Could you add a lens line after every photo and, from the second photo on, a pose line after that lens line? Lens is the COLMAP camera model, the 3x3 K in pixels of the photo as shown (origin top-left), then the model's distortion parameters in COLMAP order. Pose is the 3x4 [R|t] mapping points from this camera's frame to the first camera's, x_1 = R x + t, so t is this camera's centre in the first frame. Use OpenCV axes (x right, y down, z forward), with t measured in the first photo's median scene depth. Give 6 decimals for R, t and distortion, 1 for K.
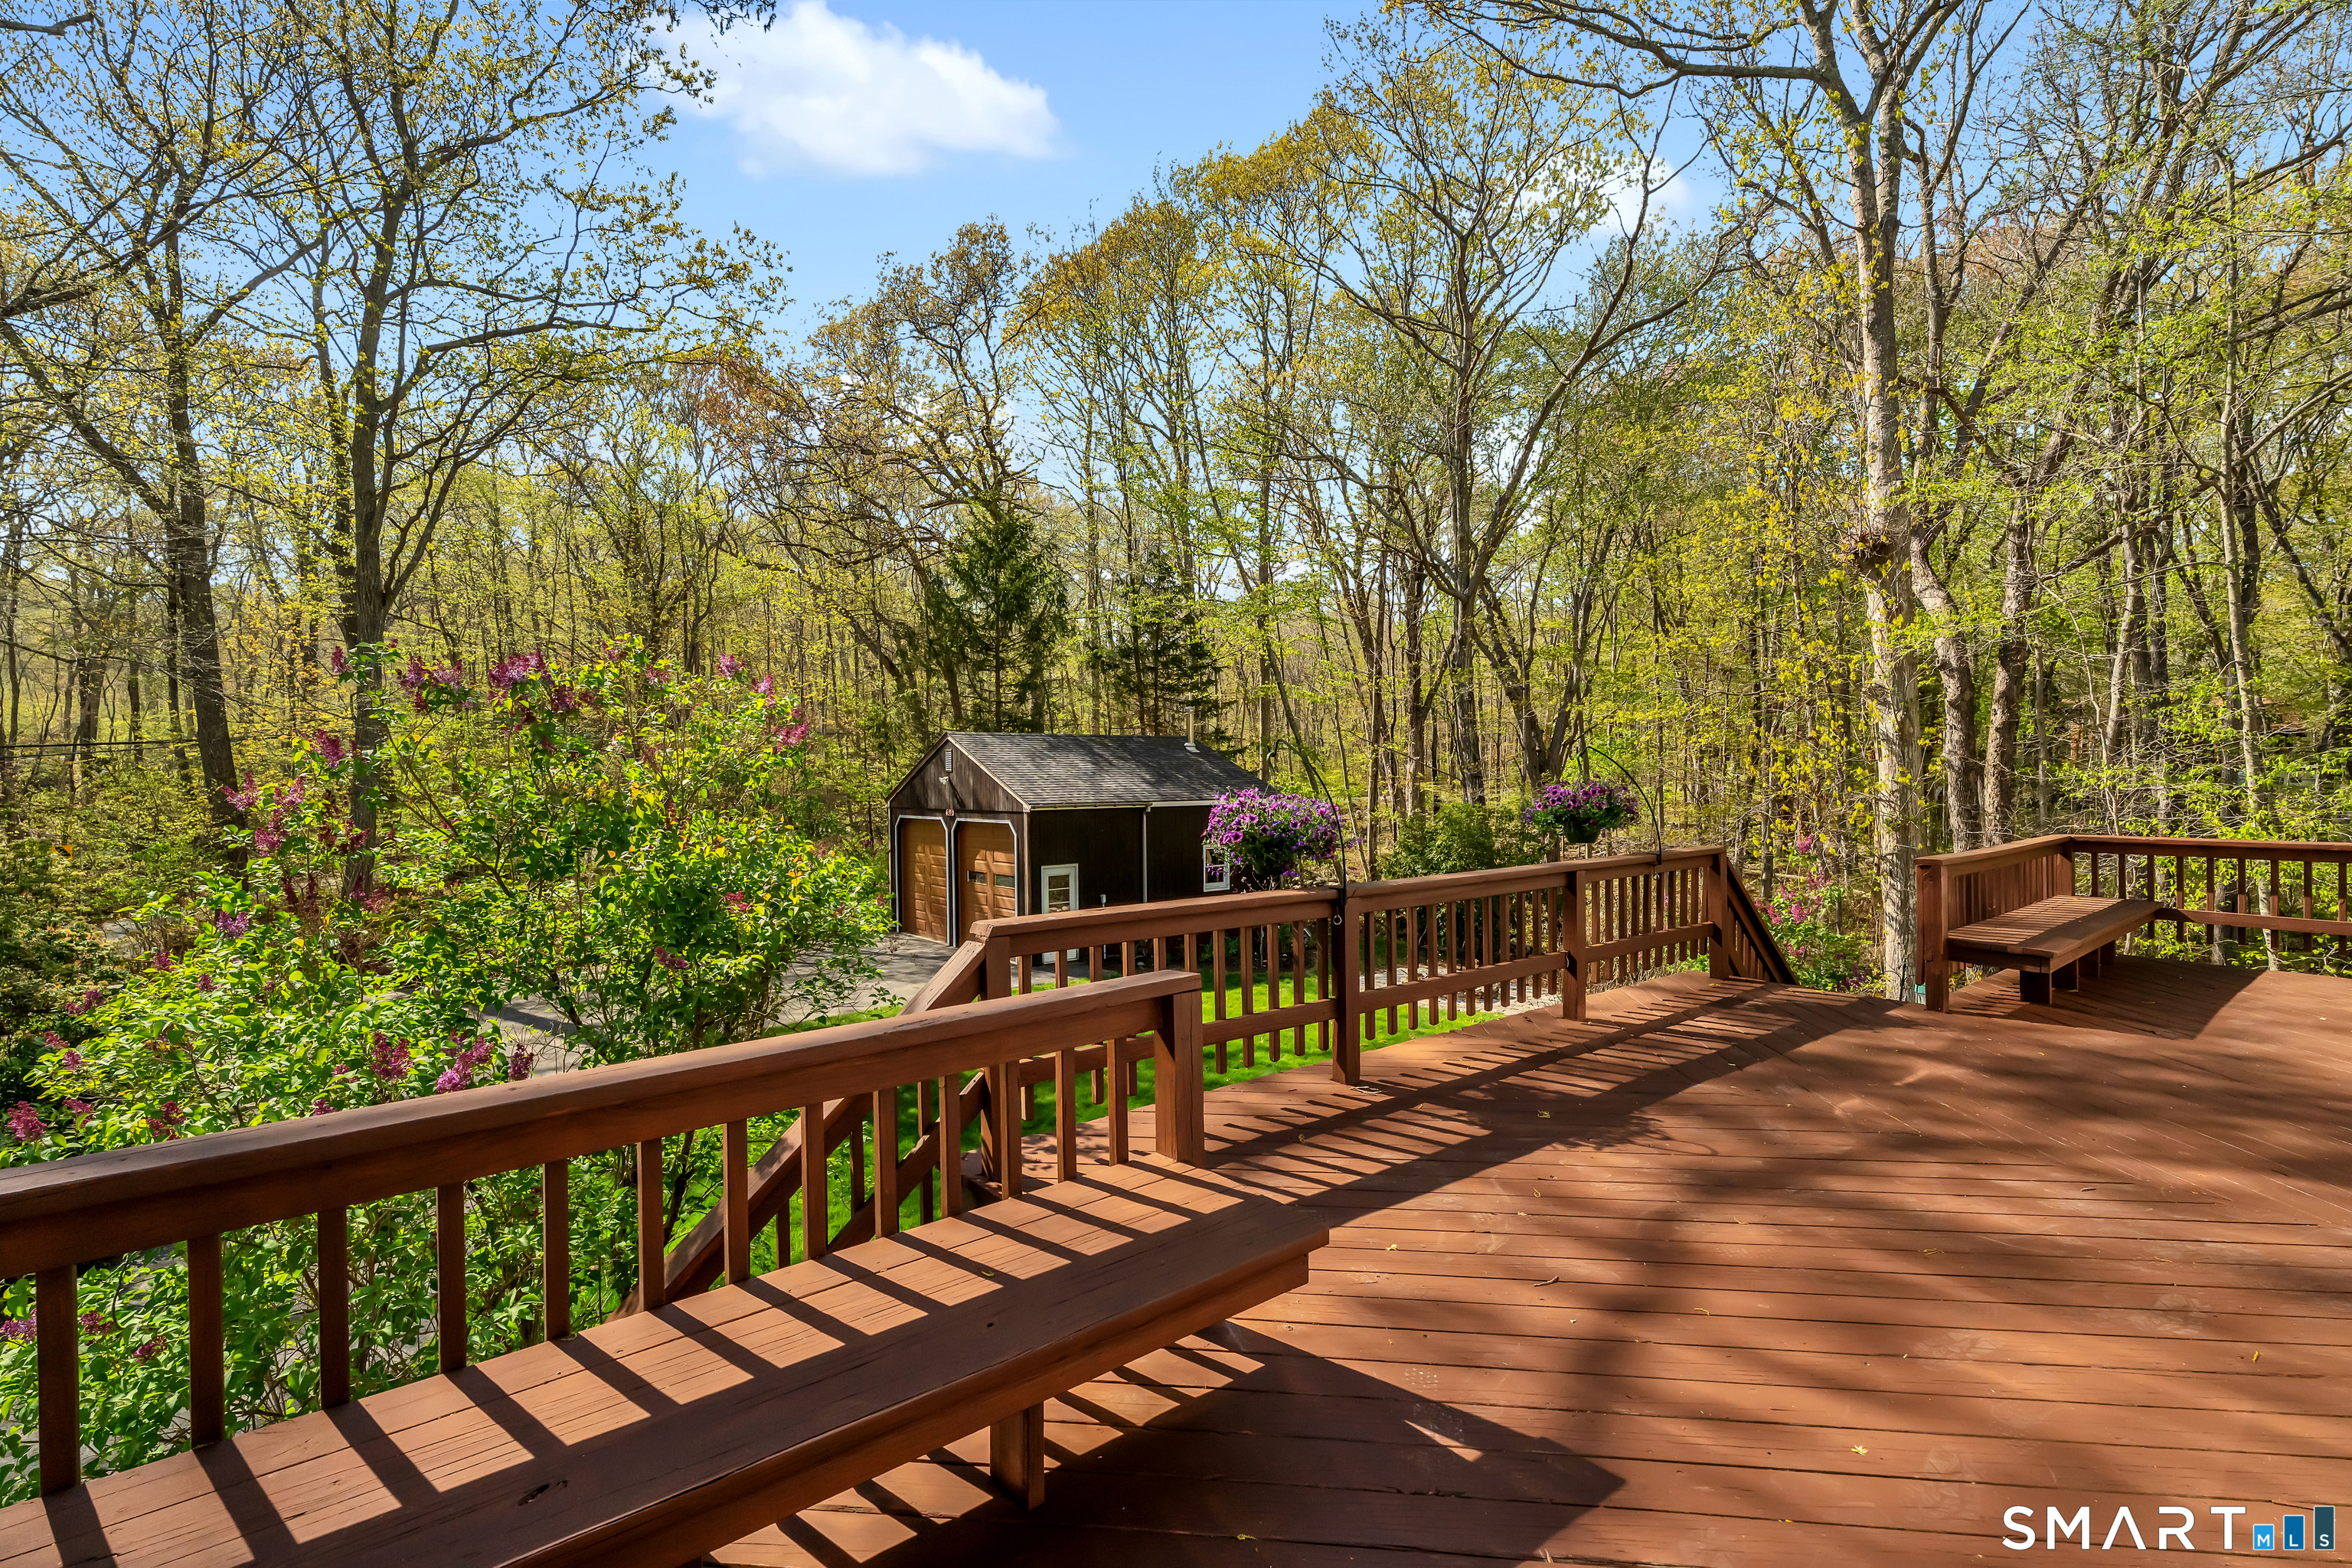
lens RADIAL K [[1031.6, 0, 1176.0], [0, 1031.6, 784.0], [0, 0, 1]] dist [-0.001514, -0.000120]
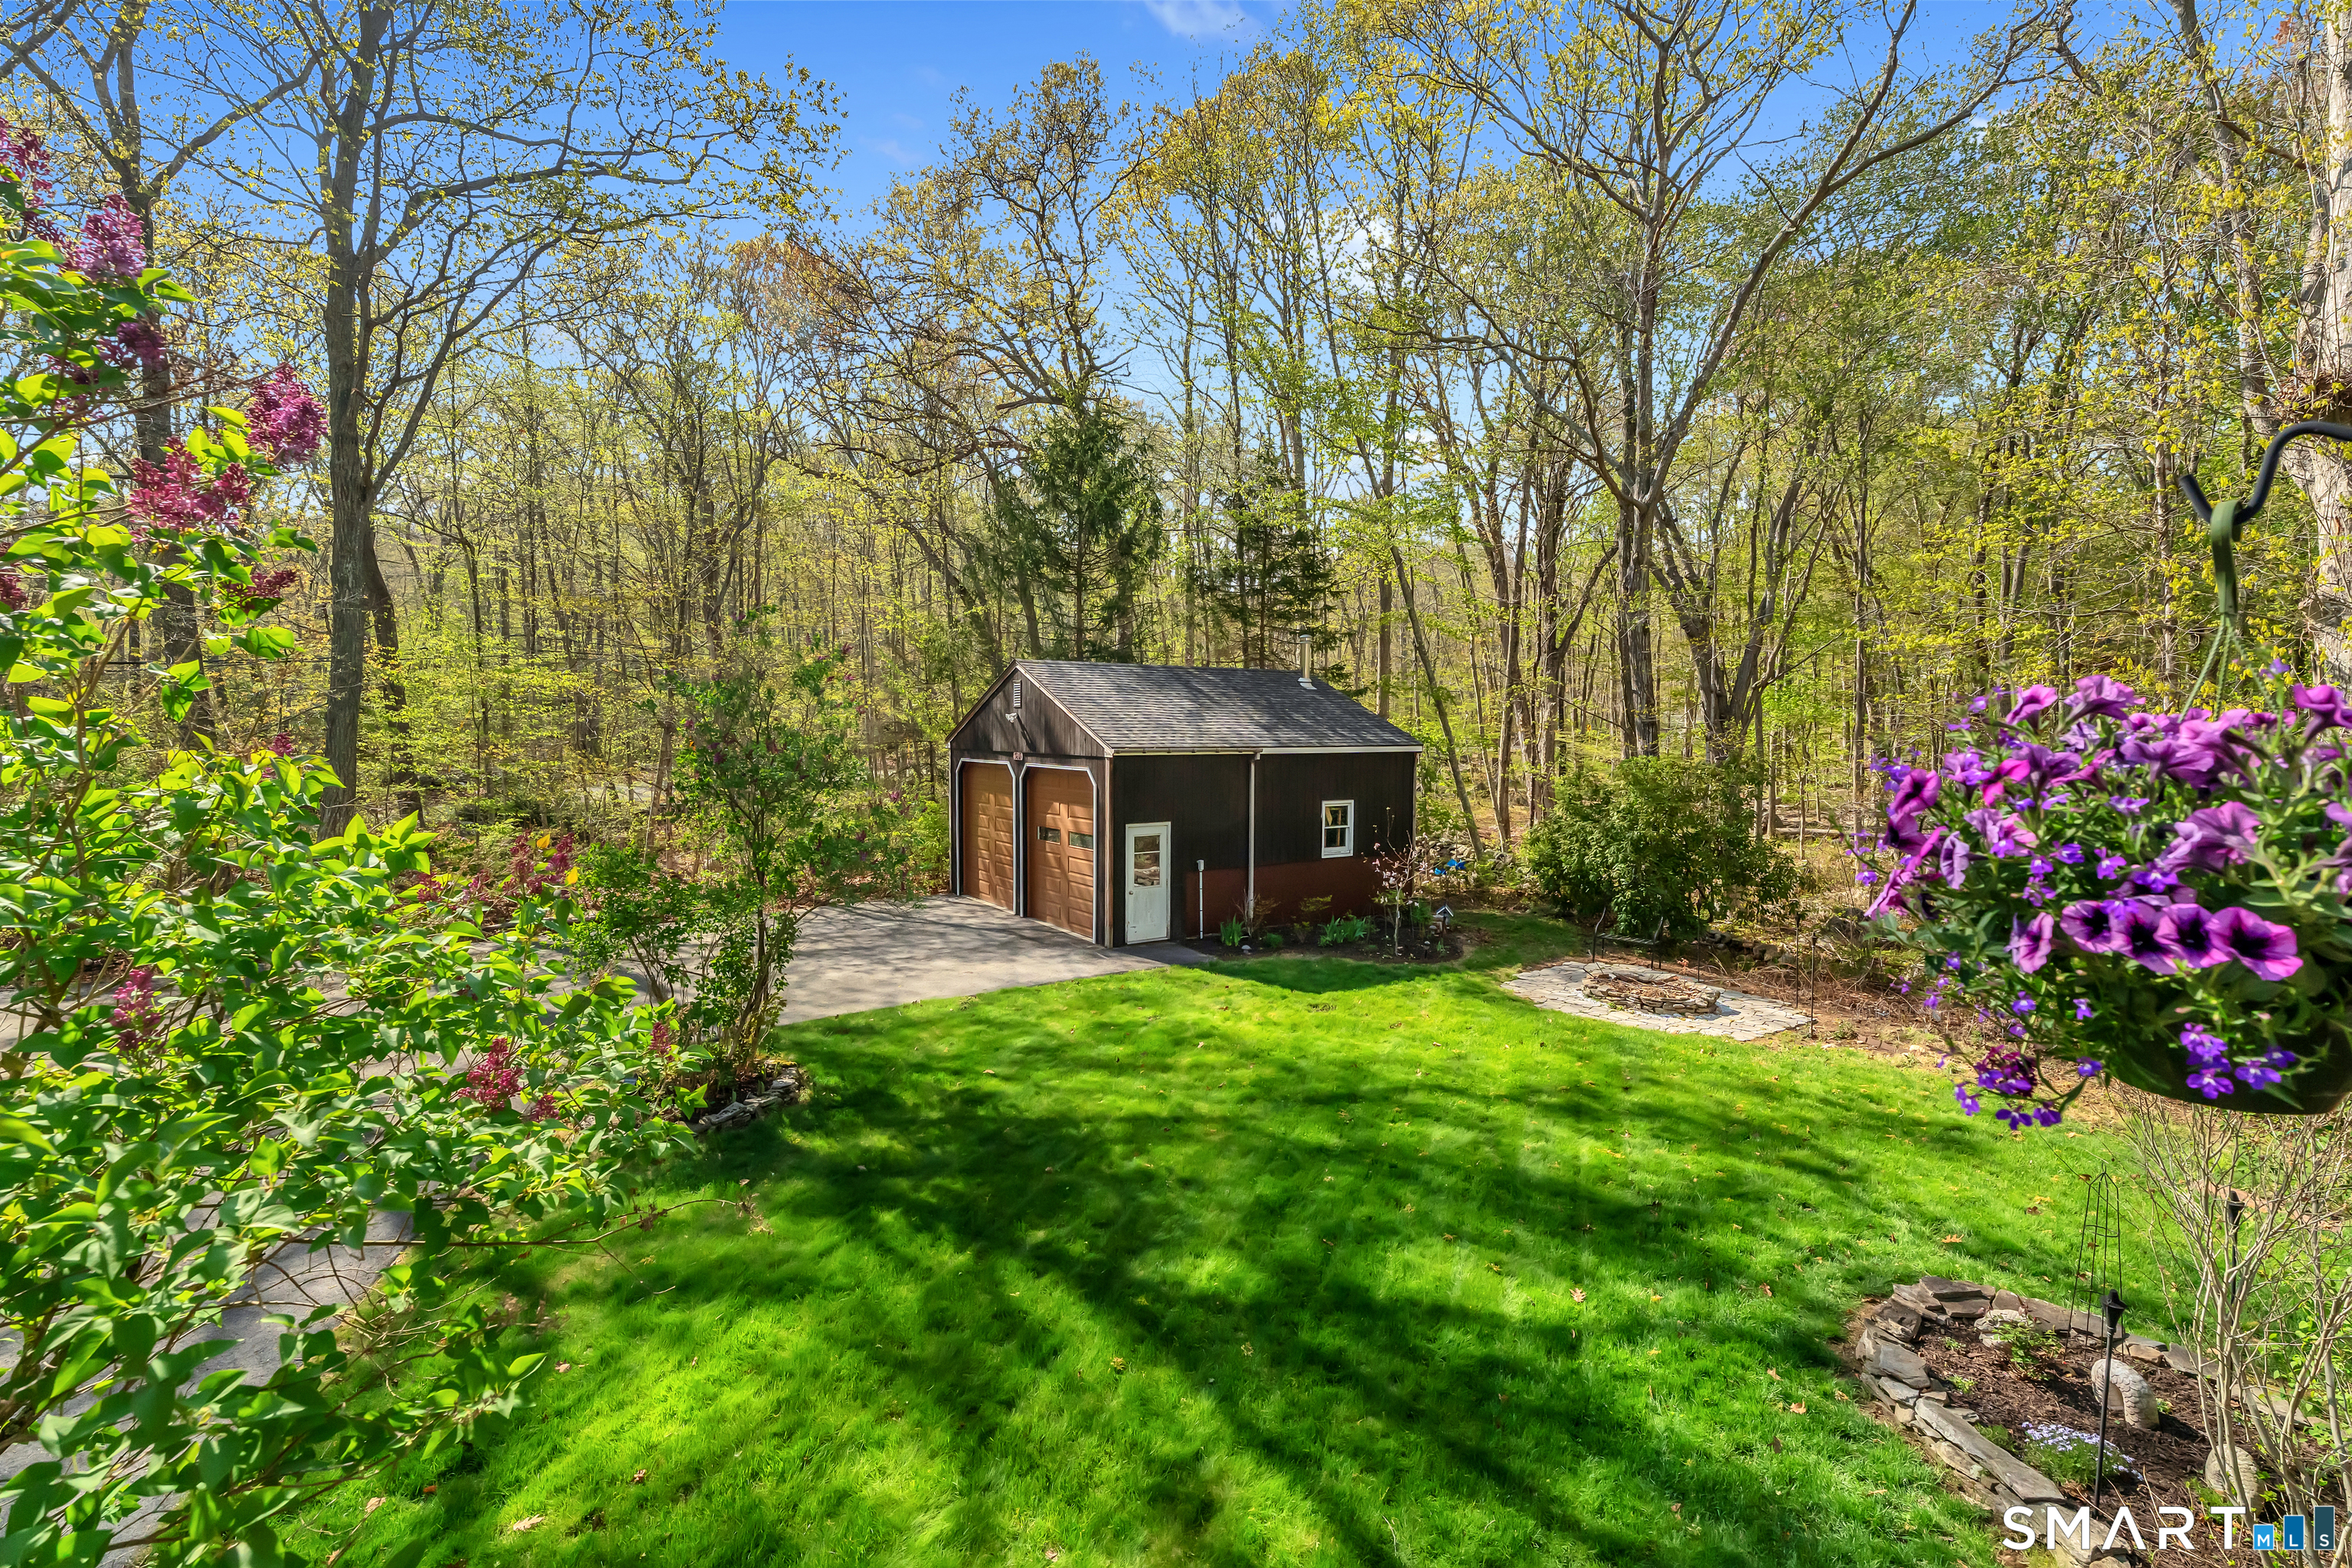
lens RADIAL K [[1031.6, 0, 1176.0], [0, 1031.6, 784.0], [0, 0, 1]] dist [-0.001514, -0.000120]
pose [[0.996228, 0.021943, -0.083957, -0.016889], [-0.017571, 0.998468, 0.052464, 0.003327], [0.084980, -0.050791, 0.995087, 0.138757]]
